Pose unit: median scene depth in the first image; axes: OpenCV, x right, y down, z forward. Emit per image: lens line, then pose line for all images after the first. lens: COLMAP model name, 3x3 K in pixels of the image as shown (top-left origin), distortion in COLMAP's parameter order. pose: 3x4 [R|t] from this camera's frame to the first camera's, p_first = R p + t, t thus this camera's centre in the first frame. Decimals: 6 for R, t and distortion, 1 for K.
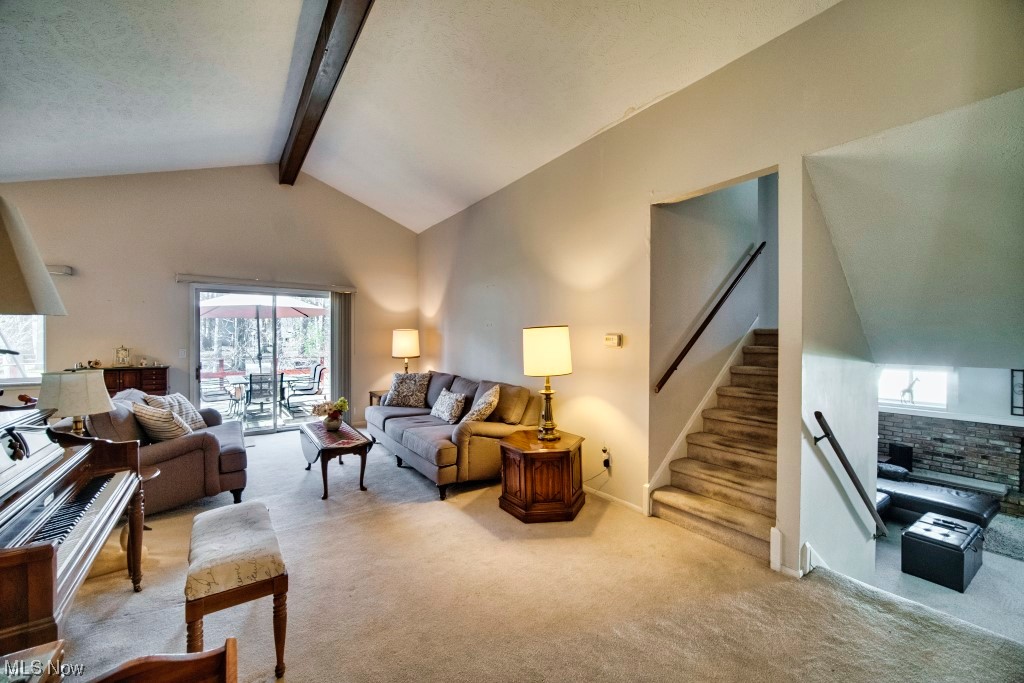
lens RADIAL K [[405.7, 0, 504.8], [0, 405.7, 340.7], [0, 0, 1]] dist [-0.005872, 0.001470]
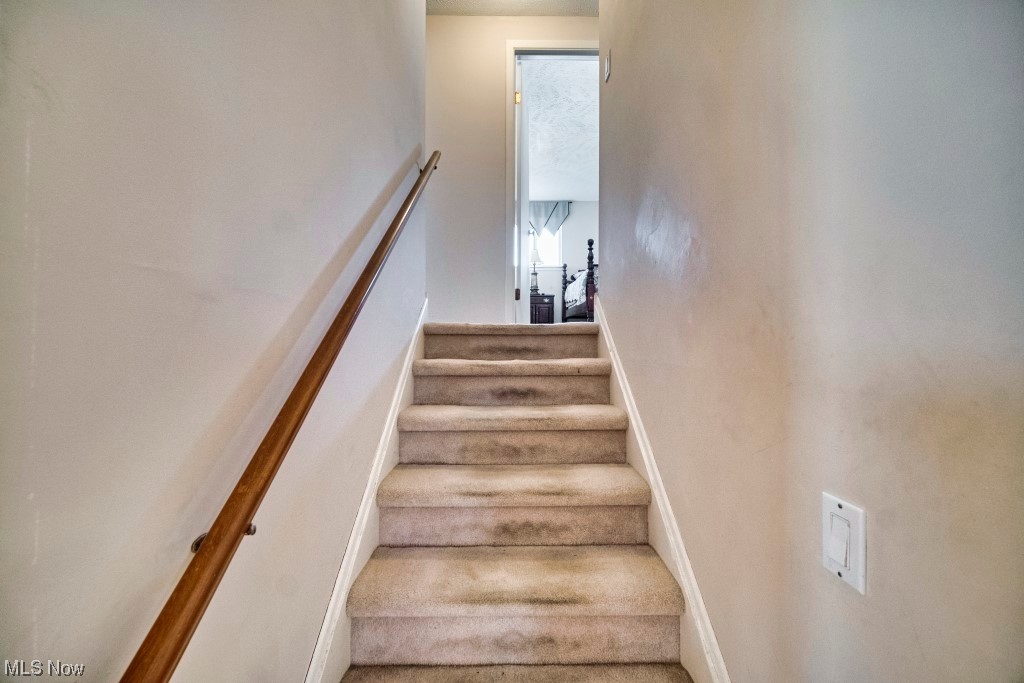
lens RADIAL K [[405.7, 0, 512.5], [0, 405.7, 339.5], [0, 0, 1]] dist [-0.005872, 0.001470]
pose [[0.575580, -0.020557, 0.817487, 0.285679], [0.023960, 0.999679, 0.008269, -0.012047], [-0.817394, 0.014827, 0.575888, 0.654354]]
